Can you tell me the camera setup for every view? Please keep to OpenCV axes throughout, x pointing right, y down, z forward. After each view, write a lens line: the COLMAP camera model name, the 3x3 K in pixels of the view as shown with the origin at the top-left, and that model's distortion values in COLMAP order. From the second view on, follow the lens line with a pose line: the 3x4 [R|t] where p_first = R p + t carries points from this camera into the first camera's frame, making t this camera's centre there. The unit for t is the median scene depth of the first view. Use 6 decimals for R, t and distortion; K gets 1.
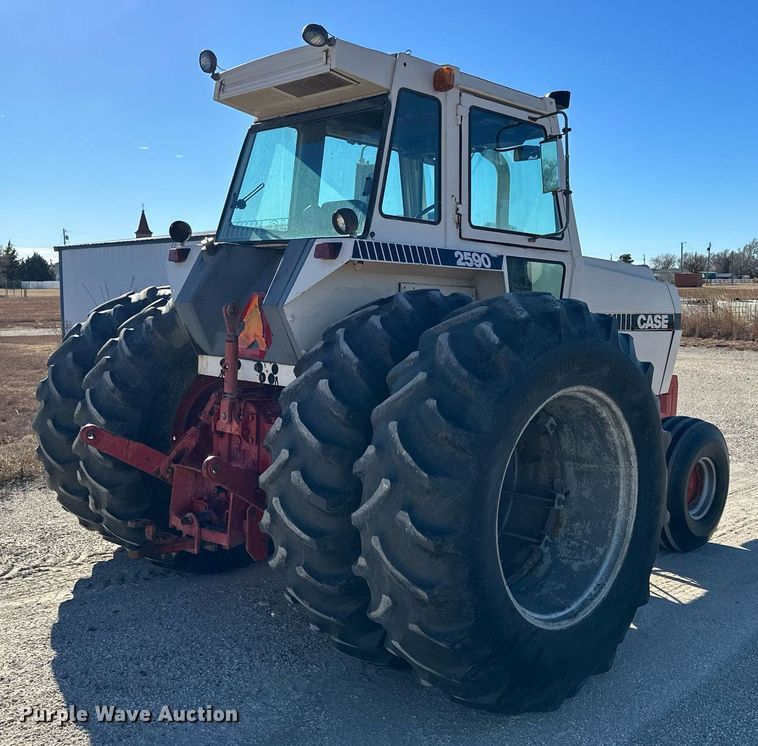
lens RADIAL K [[841.0, 0, 379.0], [0, 841.0, 373.0], [0, 0, 1]] dist [0.157799, -0.000898]
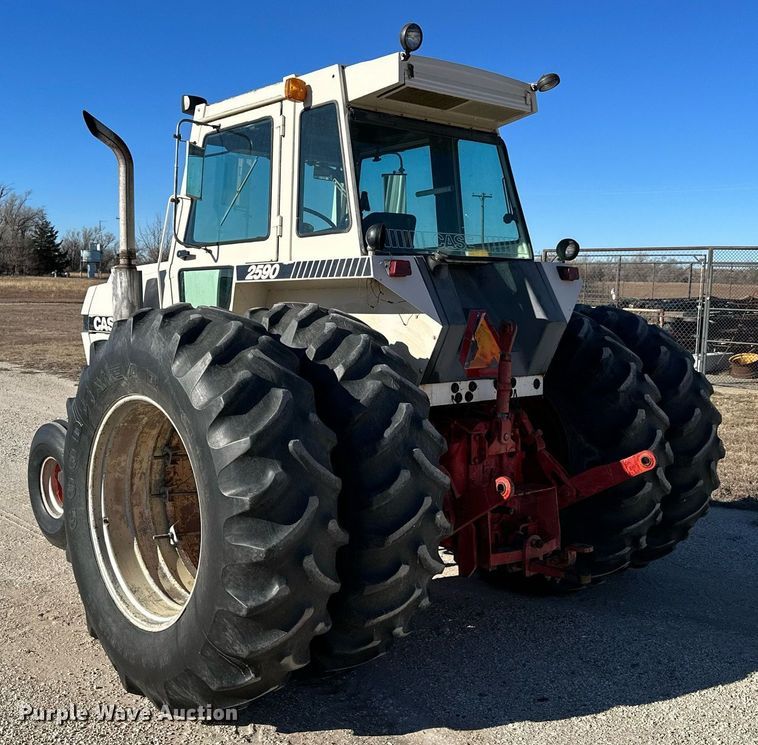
lens RADIAL K [[894.0, 0, 326.8], [0, 894.0, 397.4], [0, 0, 1]] dist [0.246101, -0.013644]
pose [[0.043621, -0.127667, 0.990857, -1.236791], [0.083475, 0.988799, 0.123727, -0.143554], [-0.995555, 0.077314, 0.053790, 1.147955]]
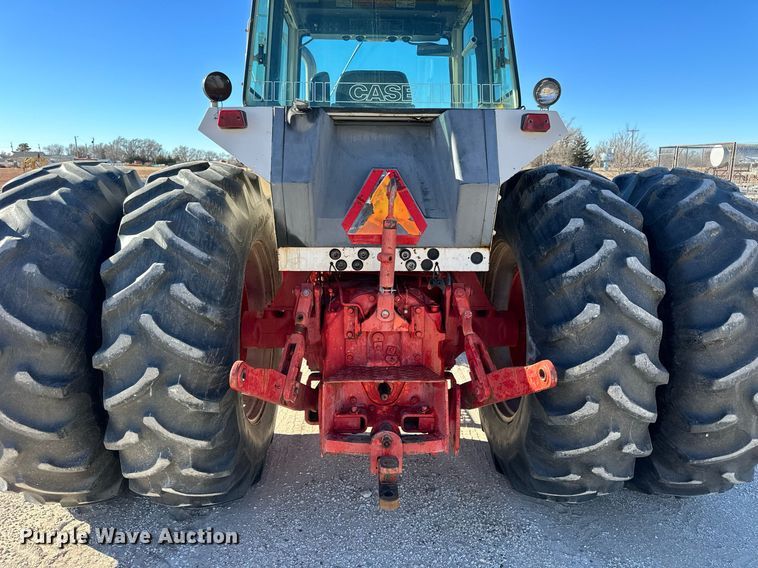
lens RADIAL K [[534.4, 0, 392.8], [0, 534.4, 282.7], [0, 0, 1]] dist [0.131658, -0.157001]
pose [[0.679489, -0.149908, 0.718207, -0.567610], [0.074505, 0.987942, 0.135720, -0.055345], [-0.729893, -0.038710, 0.682465, 0.615928]]
